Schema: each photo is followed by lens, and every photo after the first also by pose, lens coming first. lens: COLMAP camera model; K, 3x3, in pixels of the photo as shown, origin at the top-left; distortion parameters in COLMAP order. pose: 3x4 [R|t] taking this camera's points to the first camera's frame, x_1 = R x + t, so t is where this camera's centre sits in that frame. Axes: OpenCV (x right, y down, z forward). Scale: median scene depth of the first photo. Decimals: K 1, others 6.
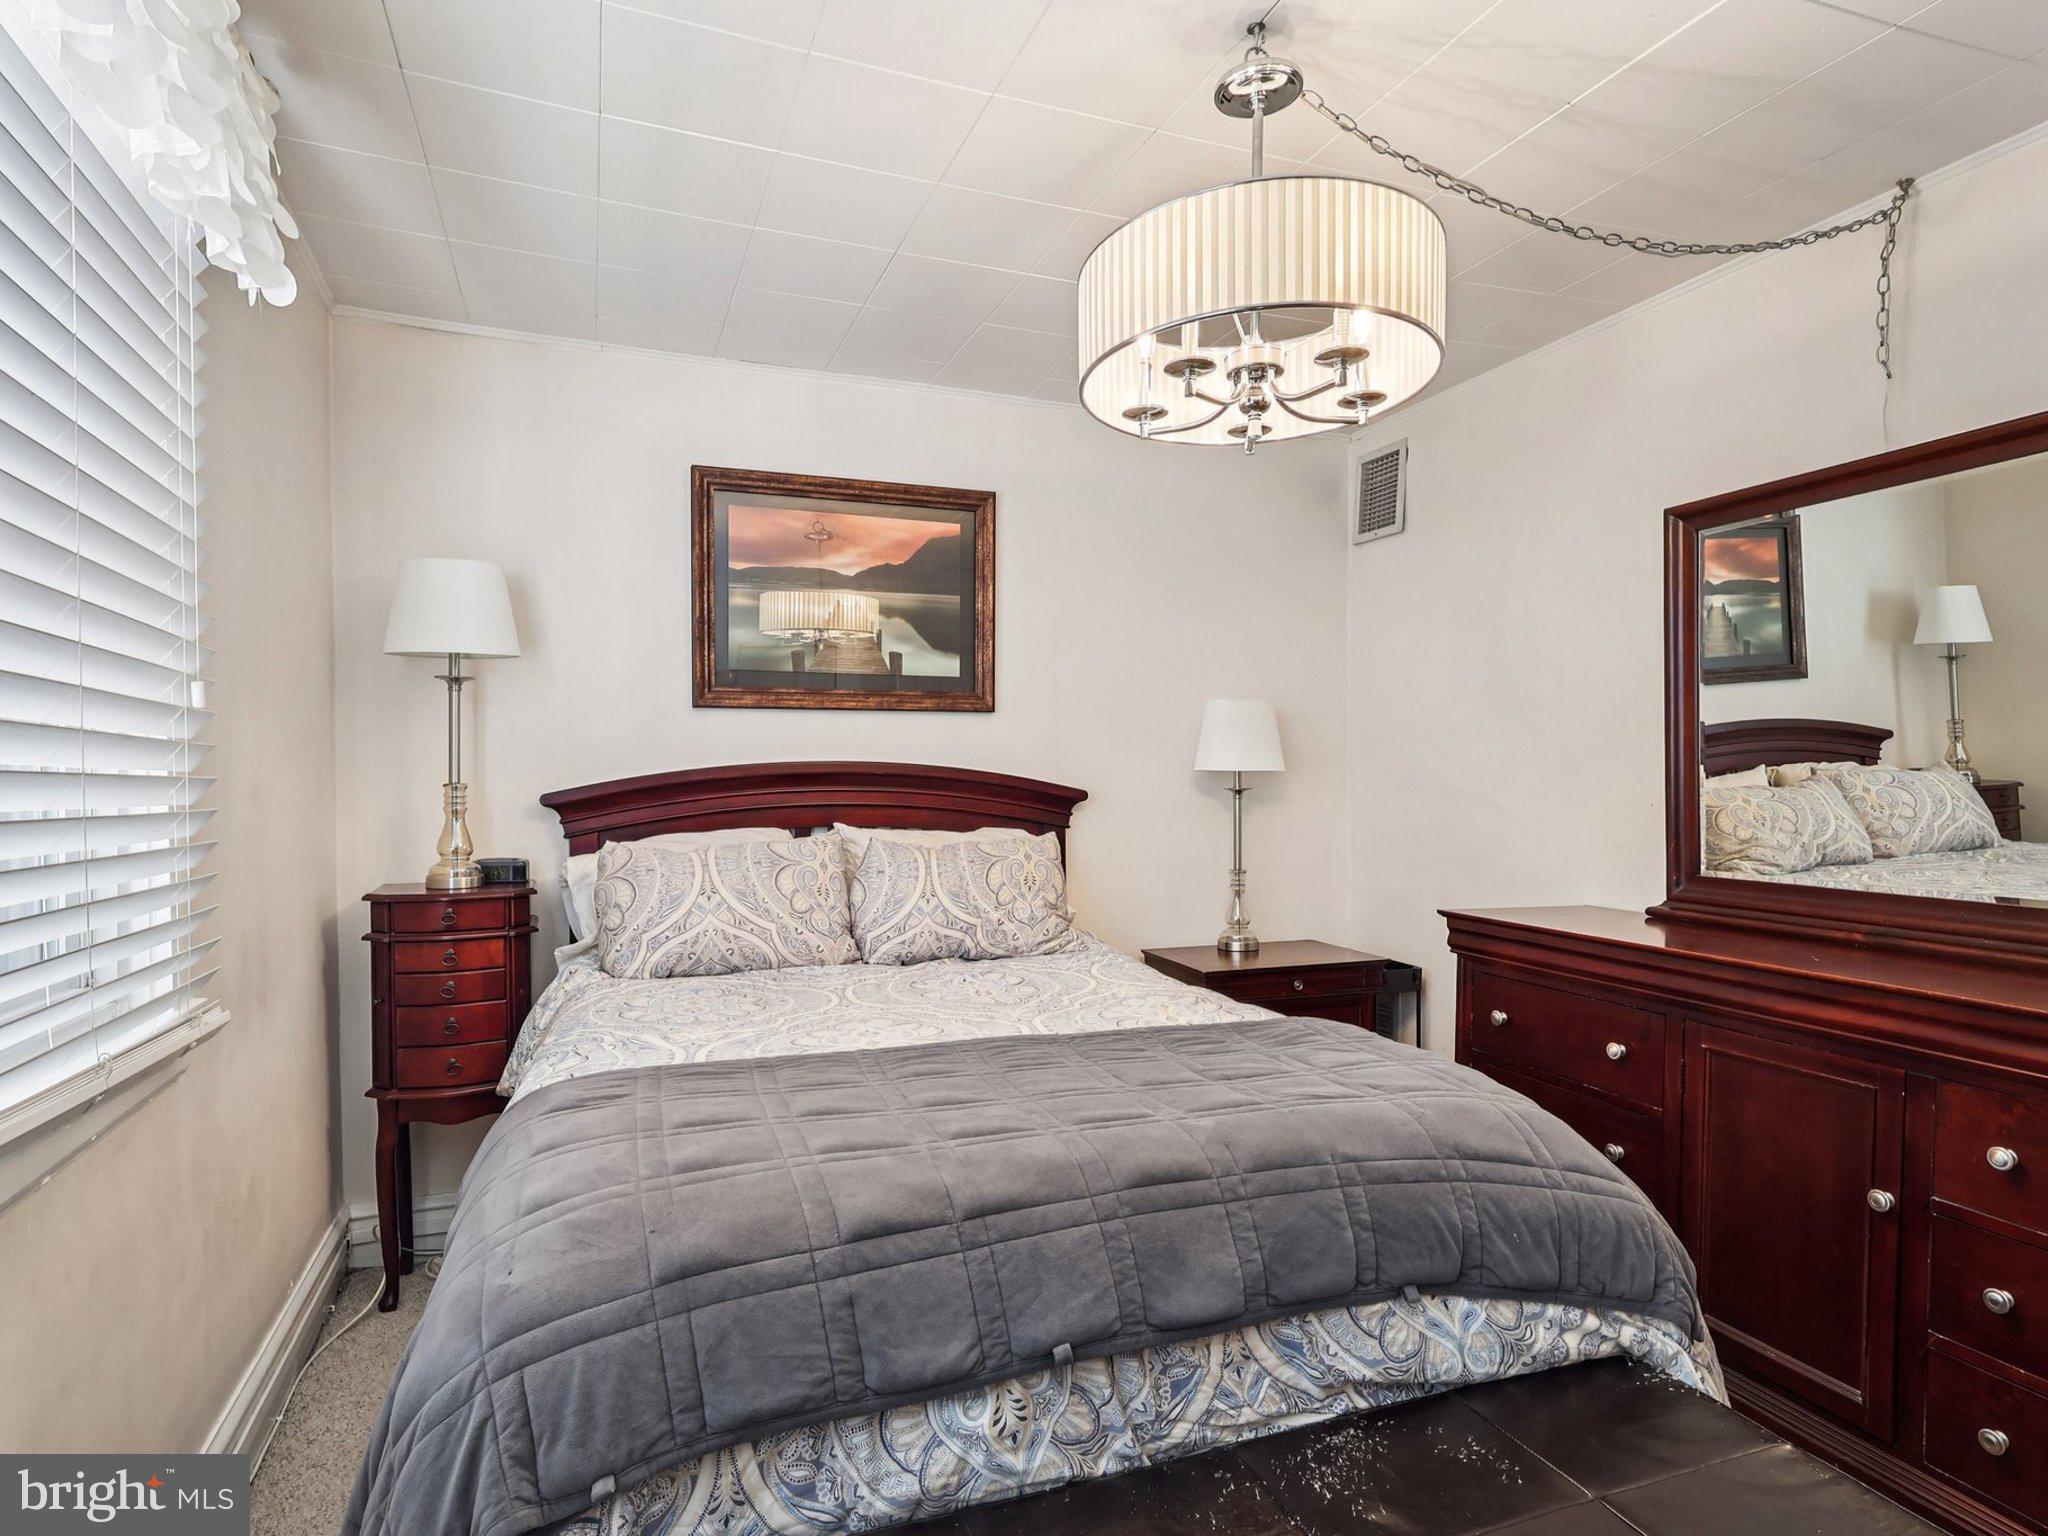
lens RADIAL K [[1108.1, 0, 1022.6], [0, 1108.1, 783.5], [0, 0, 1]] dist [0.001591, -0.001960]
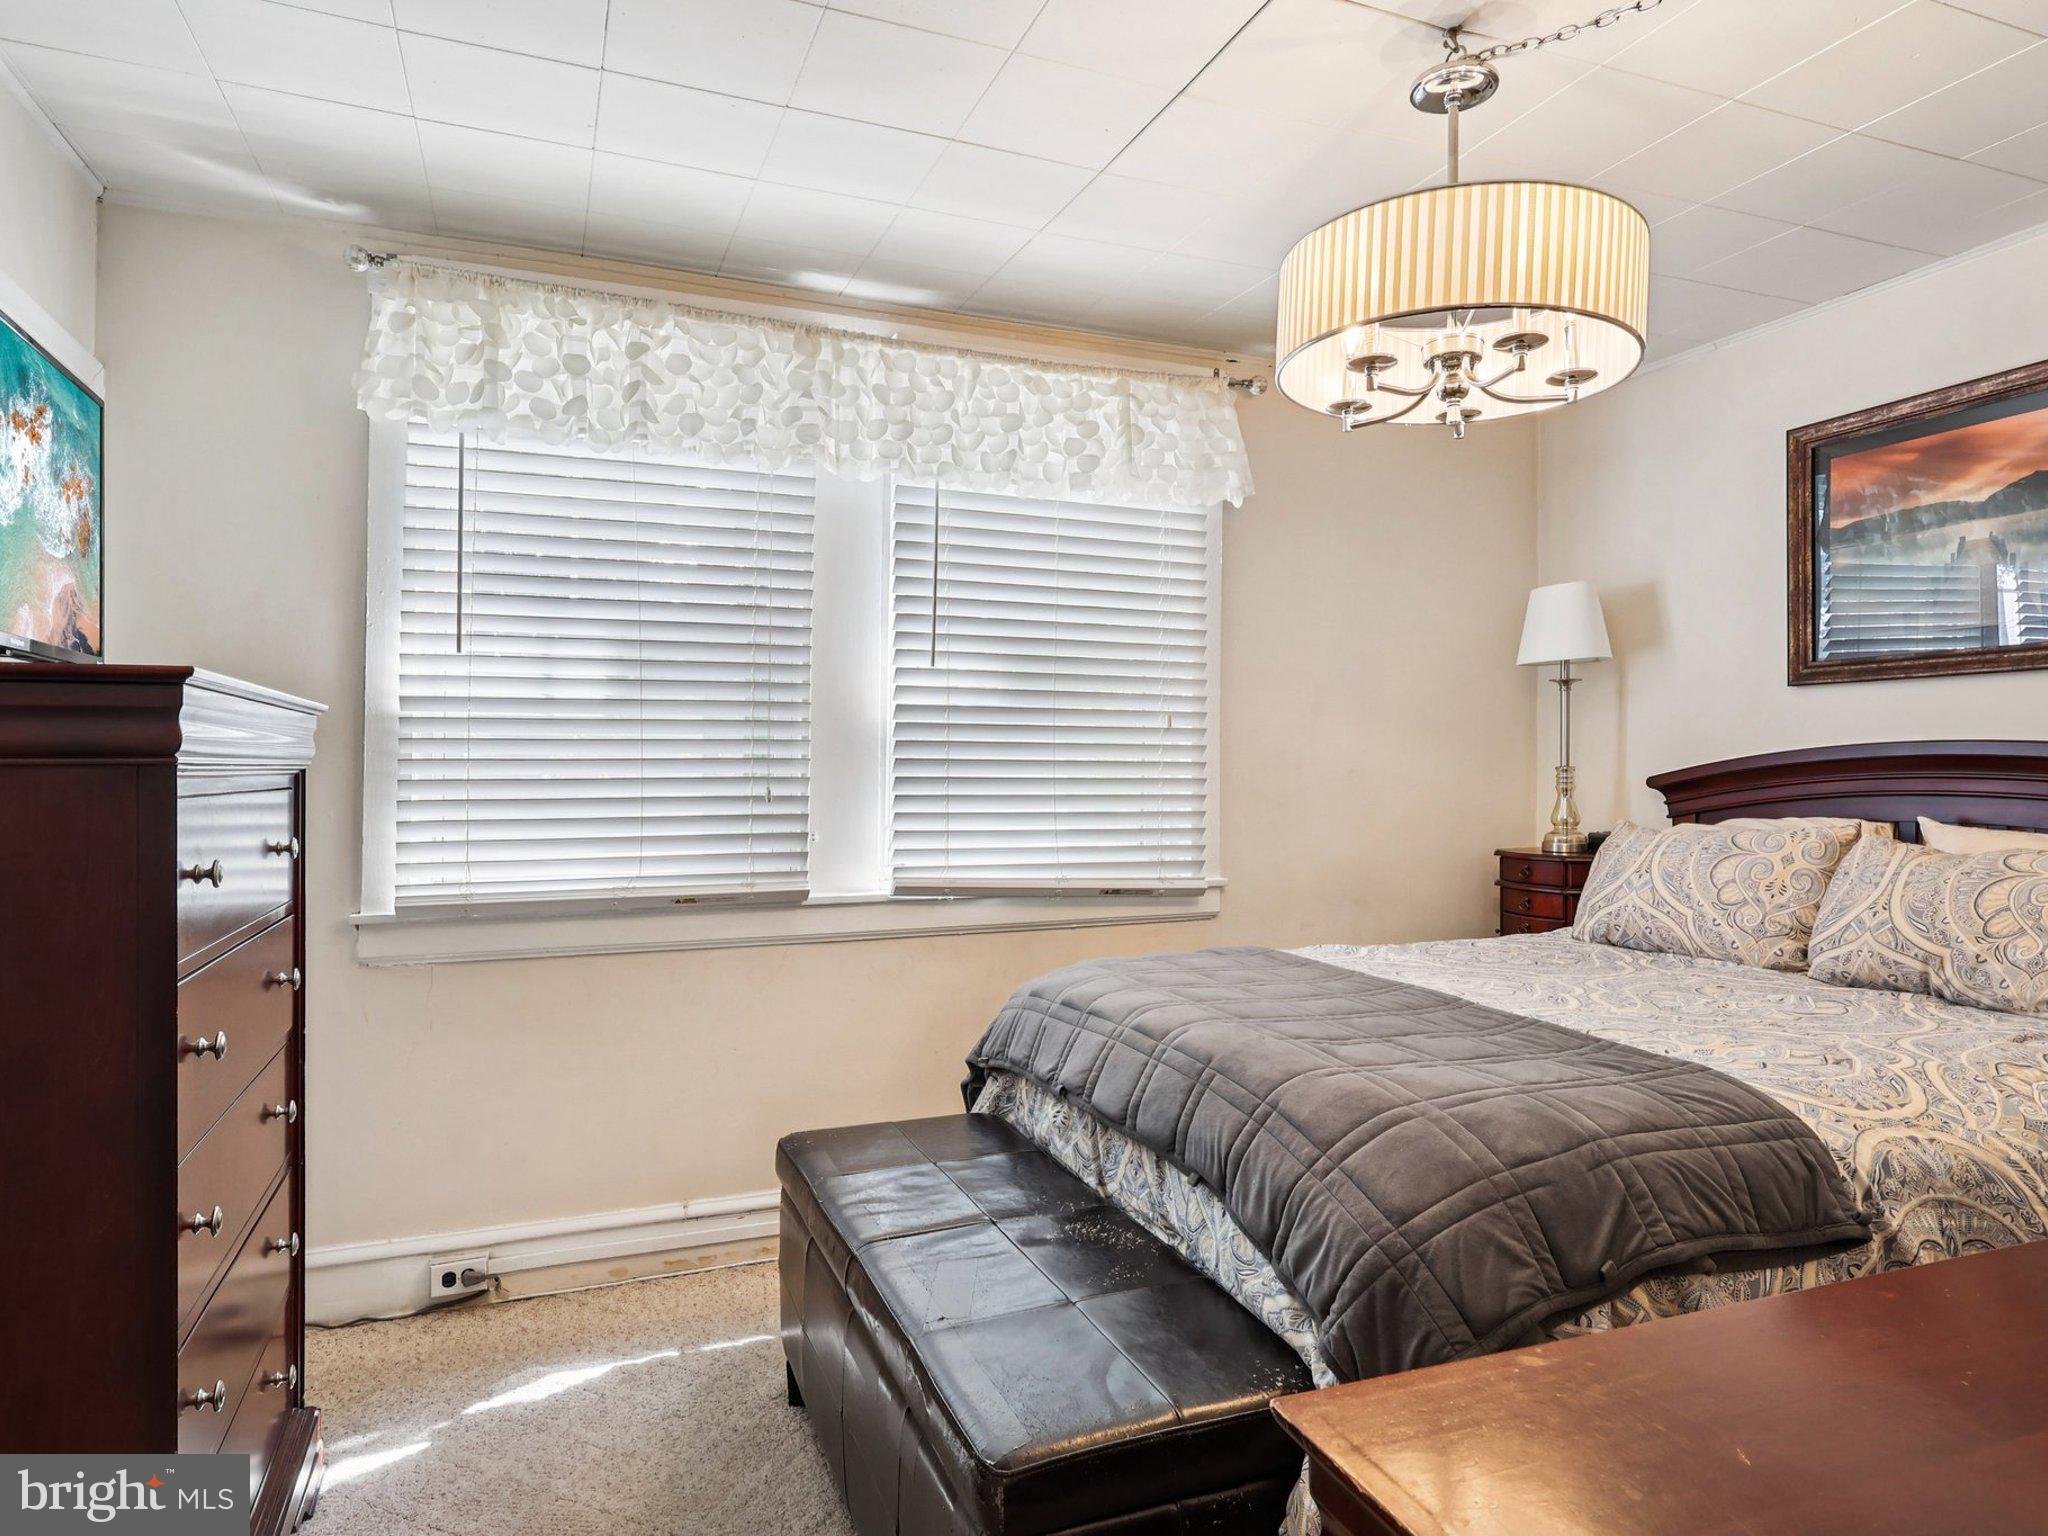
lens RADIAL K [[1197.6, 0, 1018.6], [0, 1197.6, 763.6], [0, 0, 1]] dist [-0.002876, 0.003027]
pose [[0.015480, -0.001695, -0.999879, 0.783941], [-0.004475, 0.999988, -0.001764, 0.000932], [0.999870, 0.004501, 0.015472, 0.366771]]
